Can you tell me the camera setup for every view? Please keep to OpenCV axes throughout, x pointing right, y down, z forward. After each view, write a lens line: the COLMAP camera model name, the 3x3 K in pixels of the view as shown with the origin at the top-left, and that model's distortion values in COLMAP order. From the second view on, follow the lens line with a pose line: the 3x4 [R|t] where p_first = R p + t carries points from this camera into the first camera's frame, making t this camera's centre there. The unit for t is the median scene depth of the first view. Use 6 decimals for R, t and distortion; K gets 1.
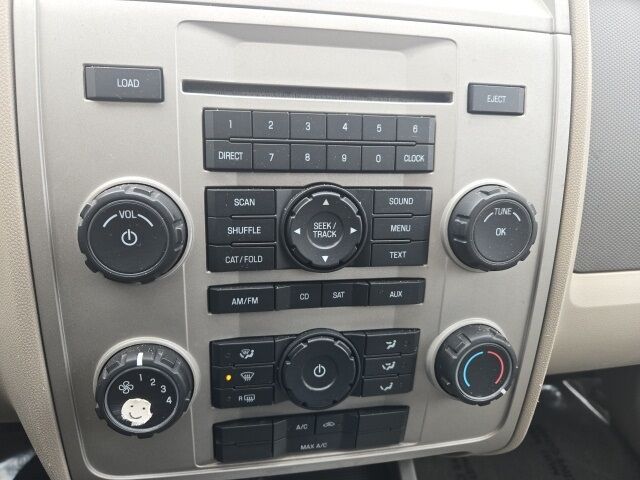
lens RADIAL K [[420.2, 0, 320.0], [0, 420.2, 240.0], [0, 0, 1]] dist [0.027751, -0.036025]
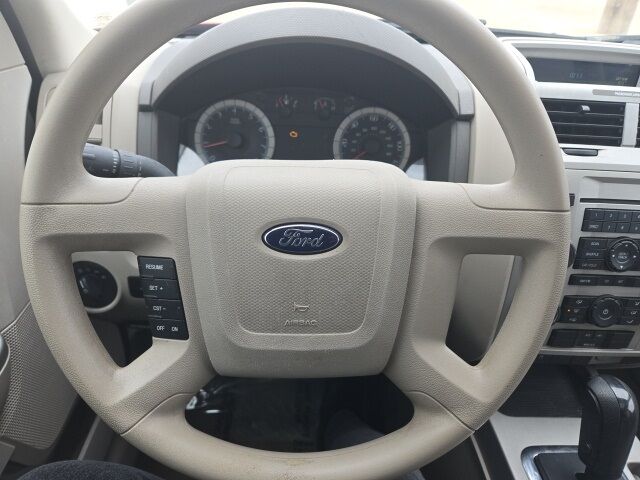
lens RADIAL K [[420.2, 0, 320.0], [0, 420.2, 240.0], [0, 0, 1]] dist [0.027751, -0.036025]
pose [[0.989210, 0.069810, -0.128800, -1.441543], [-0.059156, 0.994643, 0.084765, -0.220945], [0.134028, -0.076231, 0.988041, -1.697822]]
